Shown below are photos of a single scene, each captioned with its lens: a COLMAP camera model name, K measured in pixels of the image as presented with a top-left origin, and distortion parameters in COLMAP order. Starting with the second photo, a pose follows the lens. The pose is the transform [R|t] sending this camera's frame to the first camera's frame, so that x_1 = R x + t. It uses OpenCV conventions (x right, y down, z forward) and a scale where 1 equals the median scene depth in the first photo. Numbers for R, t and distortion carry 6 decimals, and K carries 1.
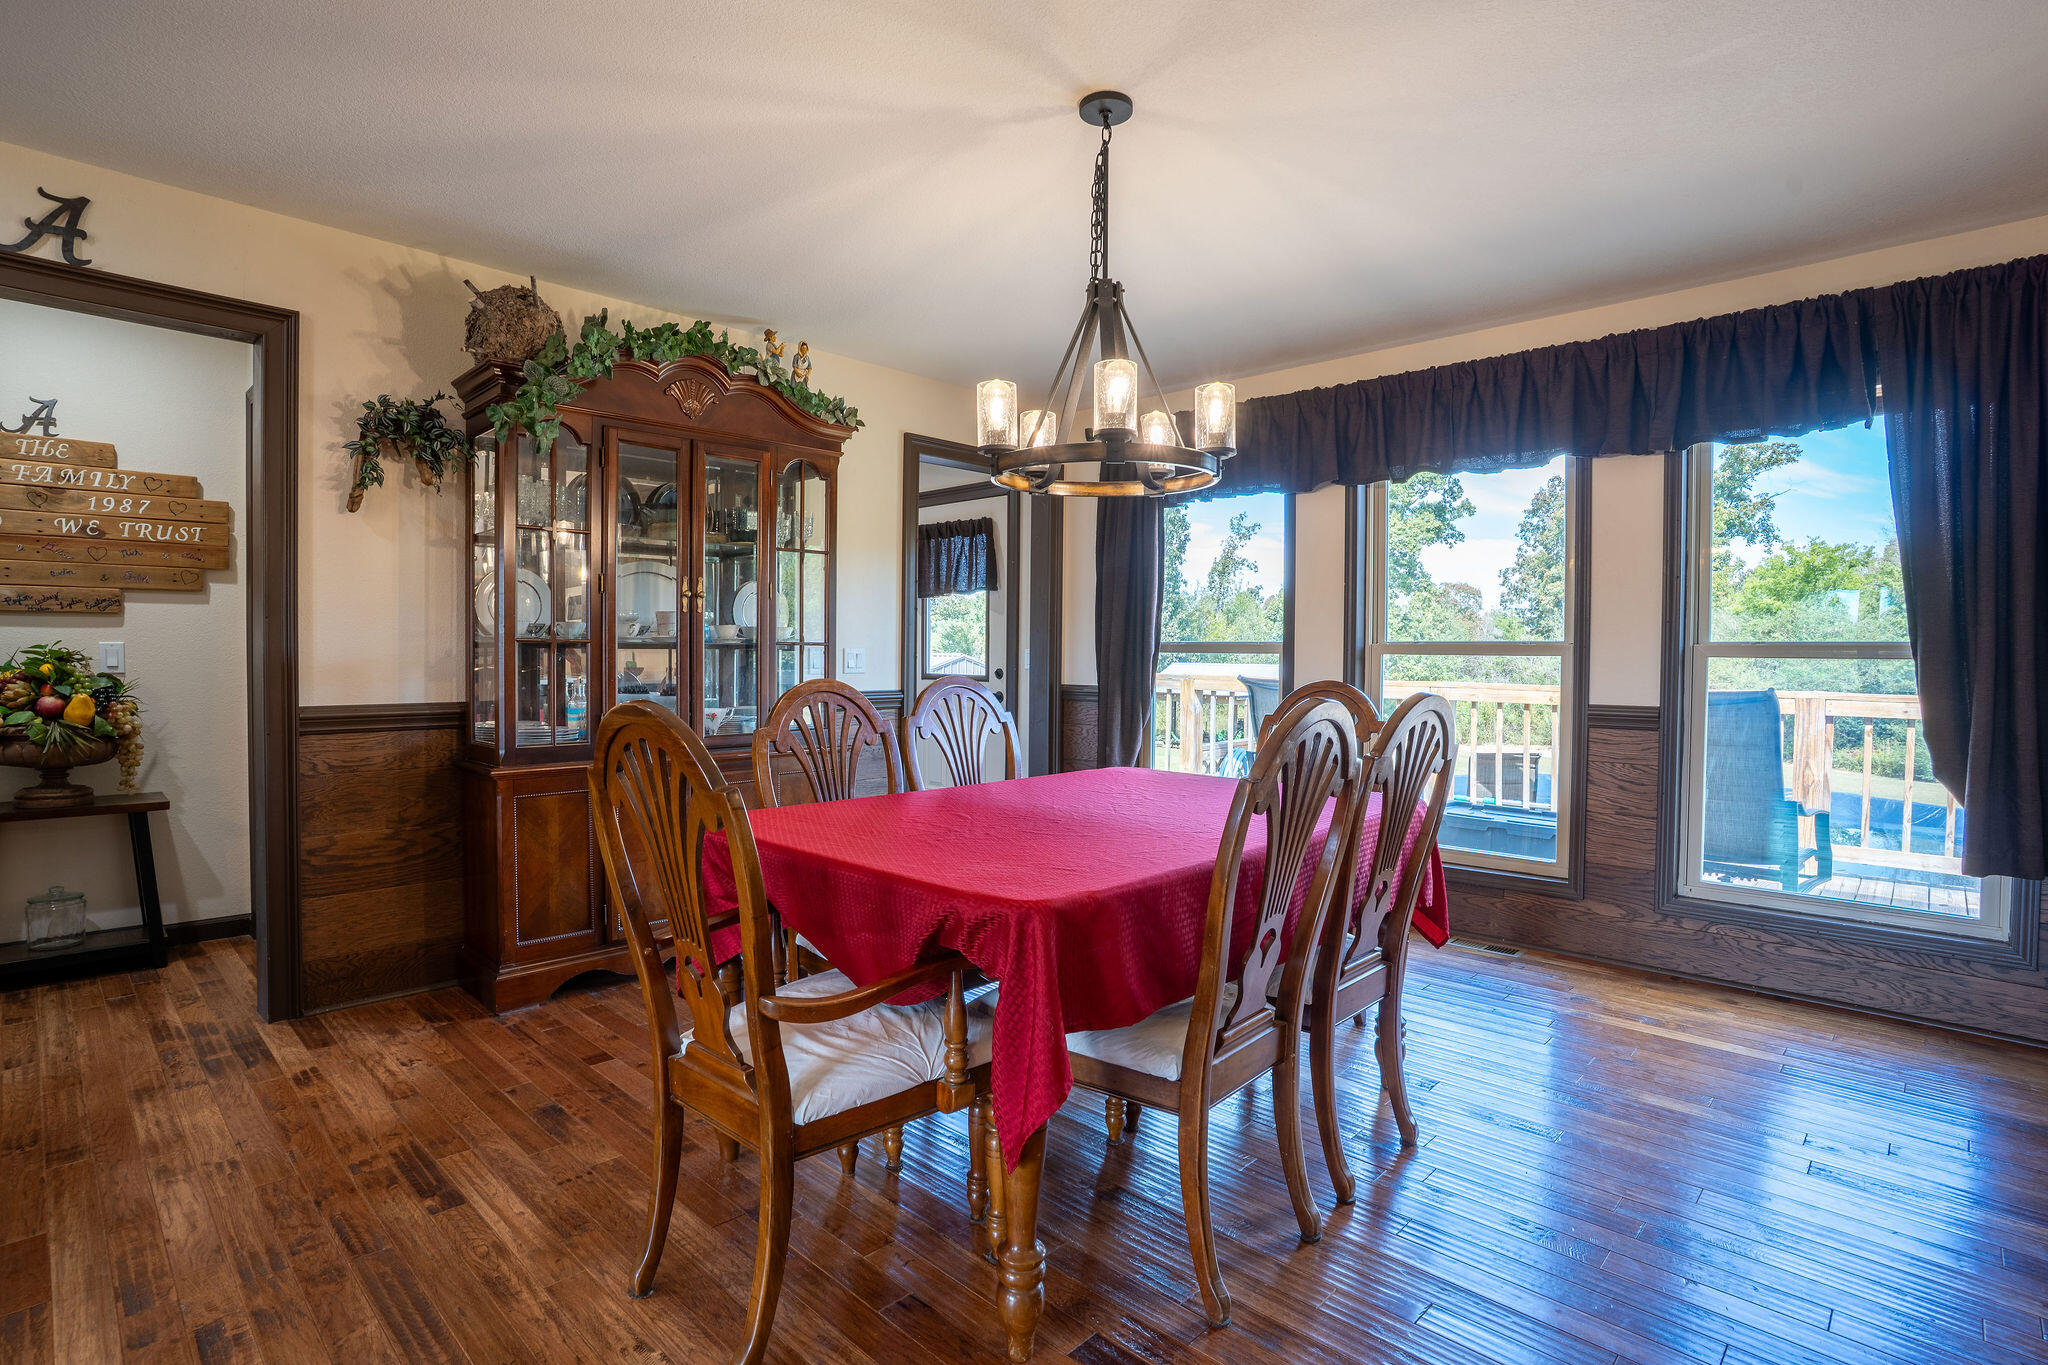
lens RADIAL K [[1000.9, 0, 1019.3], [0, 1000.9, 673.2], [0, 0, 1]] dist [-0.054144, 0.021372]
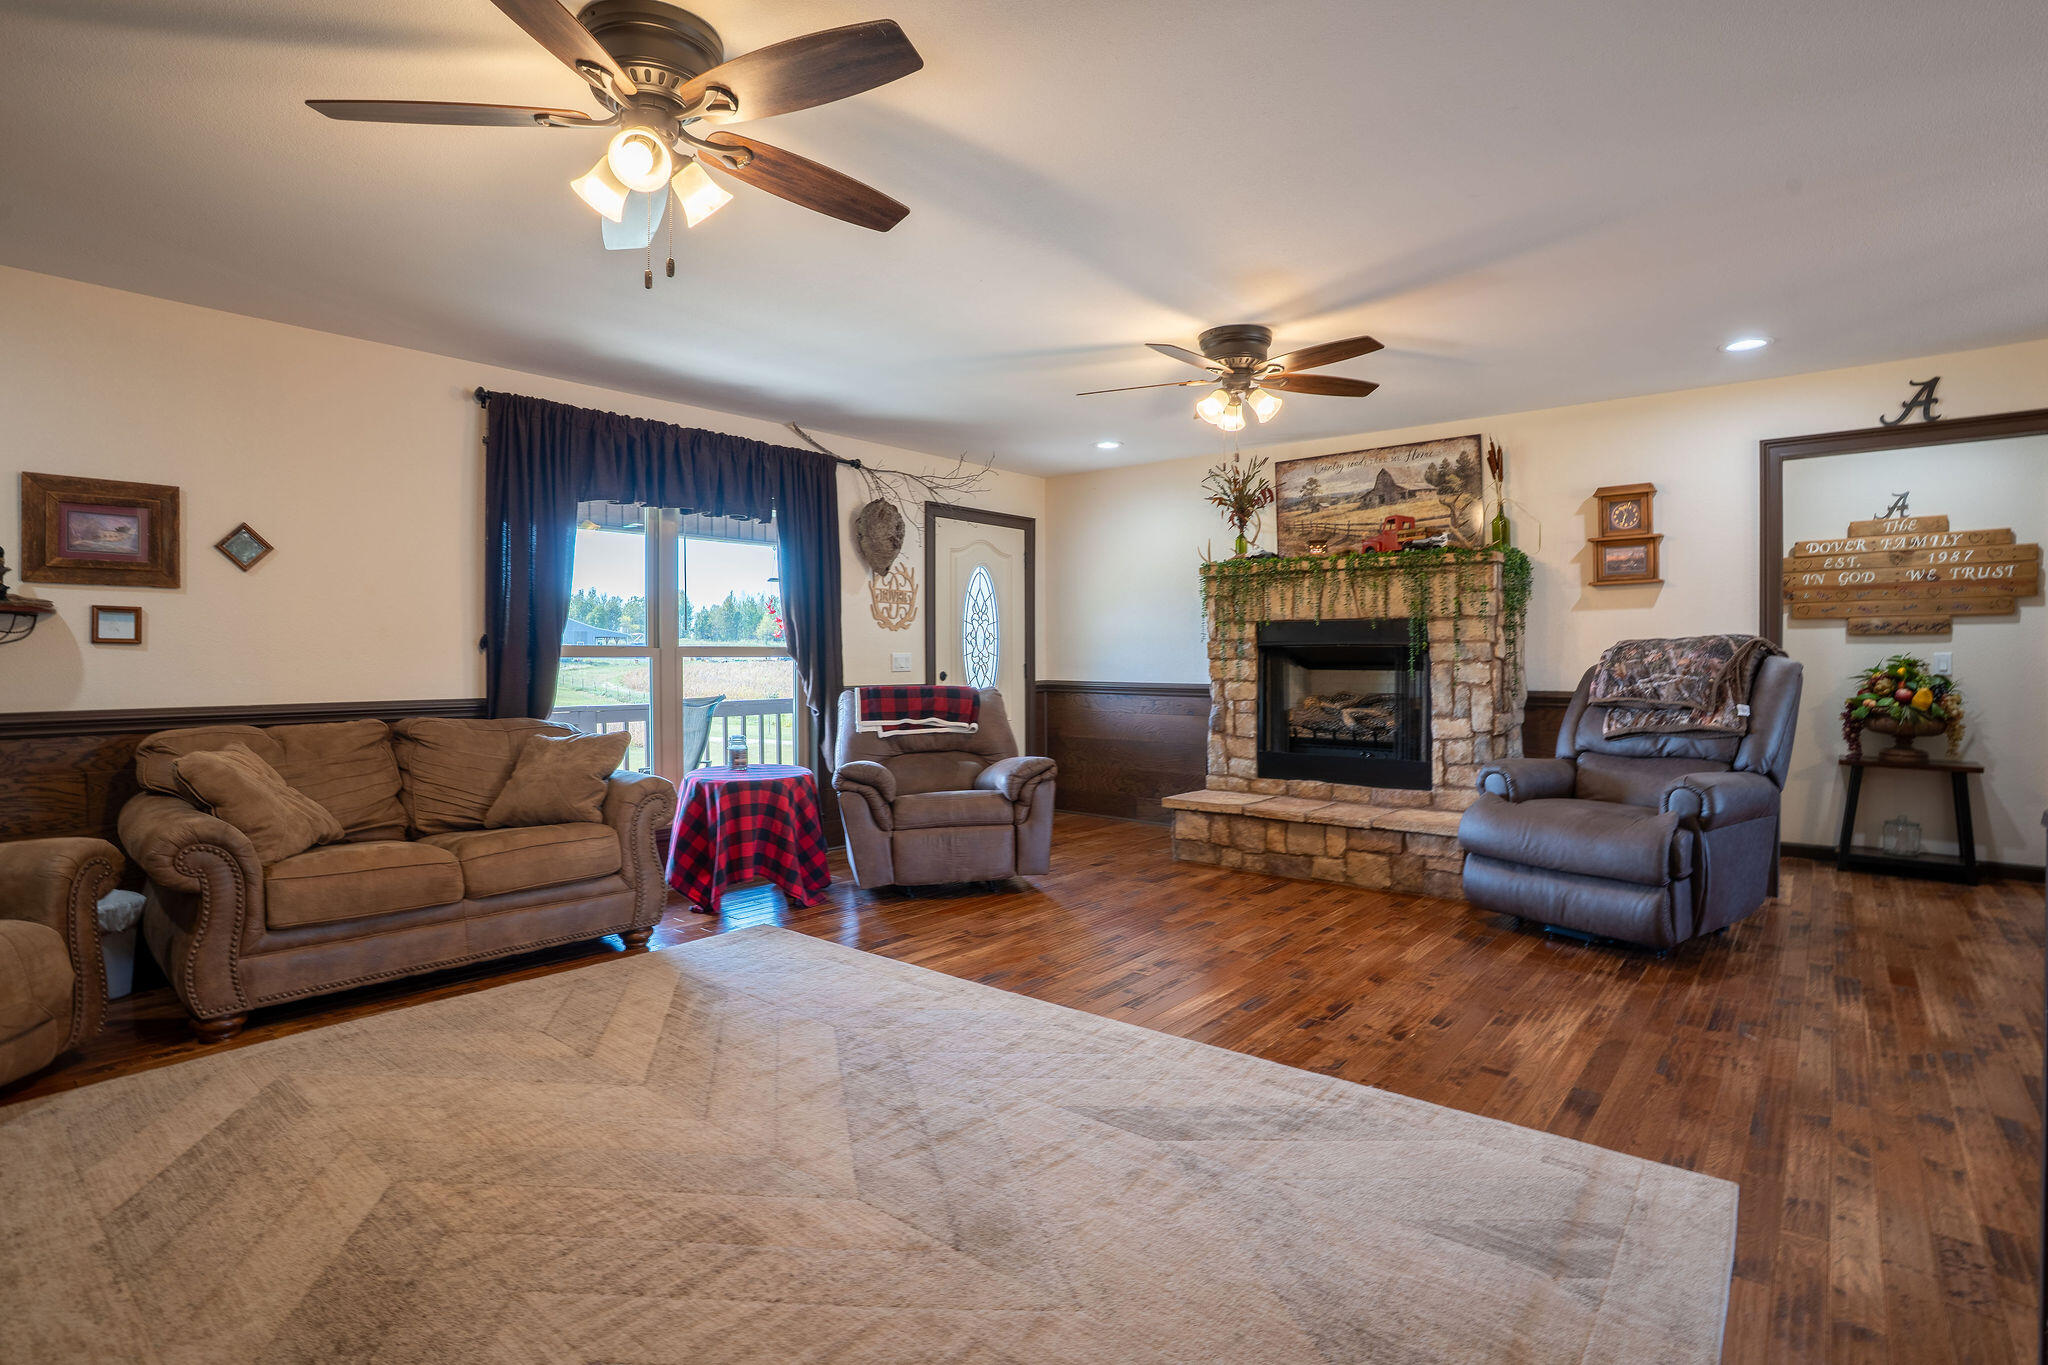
lens RADIAL K [[1000.9, 0, 1019.3], [0, 1000.9, 673.2], [0, 0, 1]] dist [-0.054144, 0.021372]
pose [[0.075995, 0.008380, -0.997073, 0.387024], [-0.016532, 0.999838, 0.007143, 0.009959], [0.996971, 0.015940, 0.076121, -0.467685]]
